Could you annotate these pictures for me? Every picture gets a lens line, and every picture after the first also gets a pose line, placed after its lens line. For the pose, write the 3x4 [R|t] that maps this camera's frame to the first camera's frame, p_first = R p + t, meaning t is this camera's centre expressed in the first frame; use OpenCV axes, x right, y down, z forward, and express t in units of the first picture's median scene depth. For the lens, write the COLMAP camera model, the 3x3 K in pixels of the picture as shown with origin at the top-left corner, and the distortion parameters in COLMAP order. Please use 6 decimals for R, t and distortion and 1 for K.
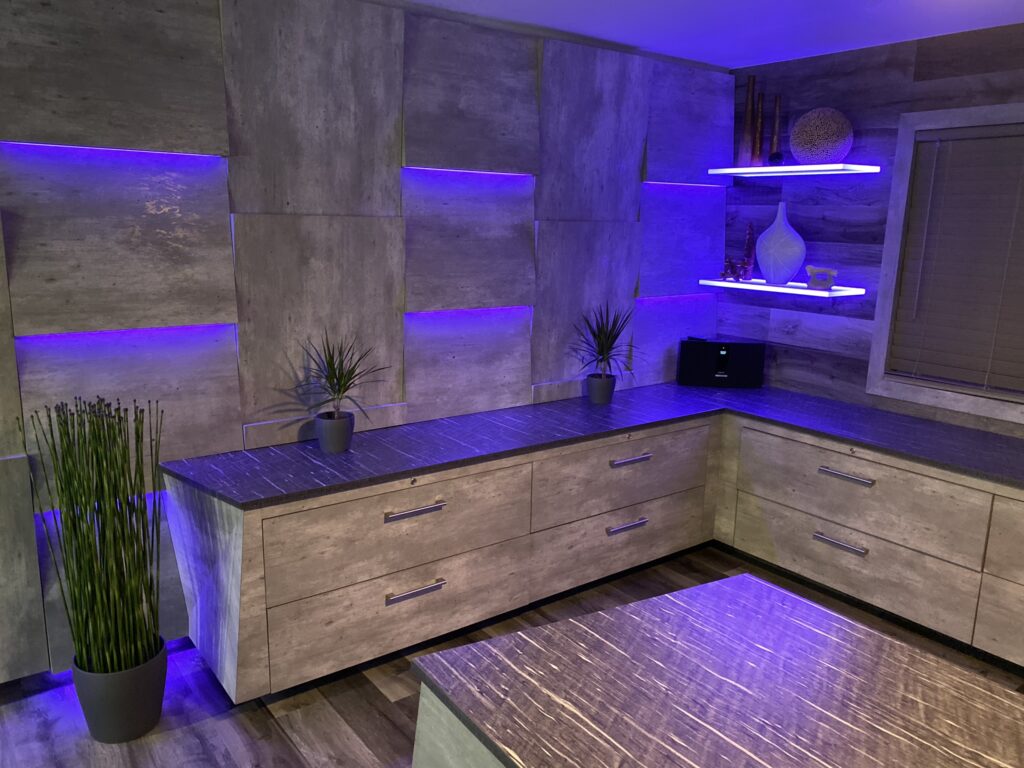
lens RADIAL K [[785.7, 0, 512.0], [0, 785.7, 384.0], [0, 0, 1]] dist [0.001754, 0.008978]
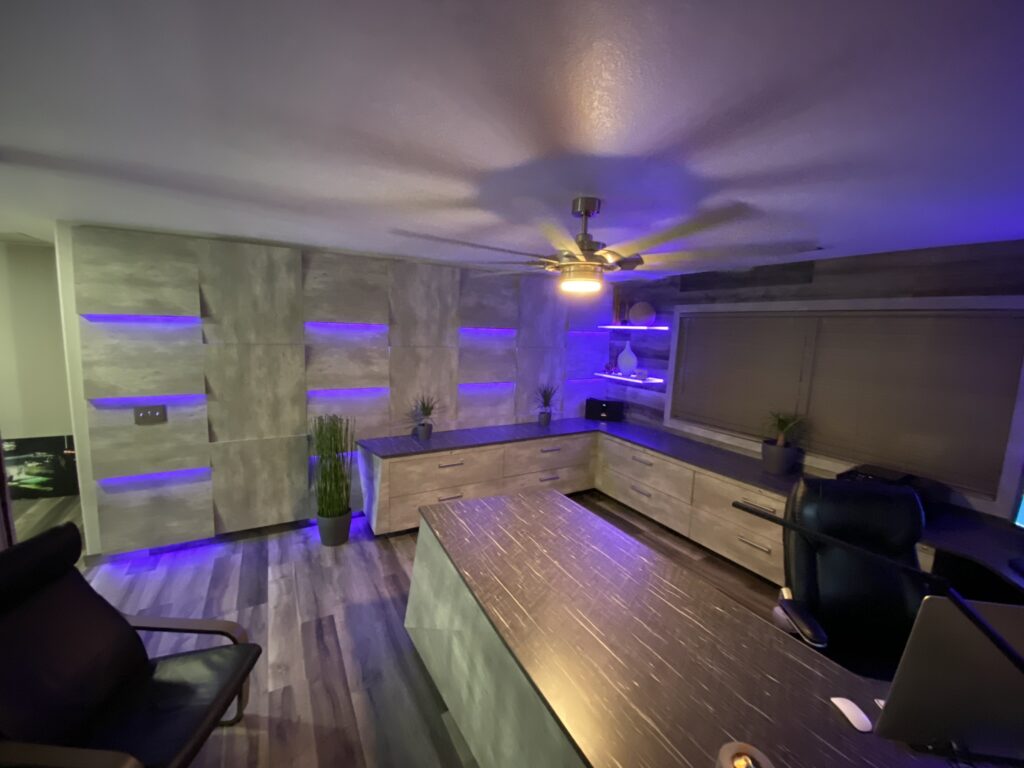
lens RADIAL K [[401.0, 0, 512.0], [0, 401.0, 384.0], [0, 0, 1]] dist [0.031827, -0.000026]
pose [[0.993075, 0.030775, -0.113376, 0.180183], [-0.039339, 0.996475, -0.074092, -0.006068], [0.110696, 0.078039, 0.990786, -0.241034]]
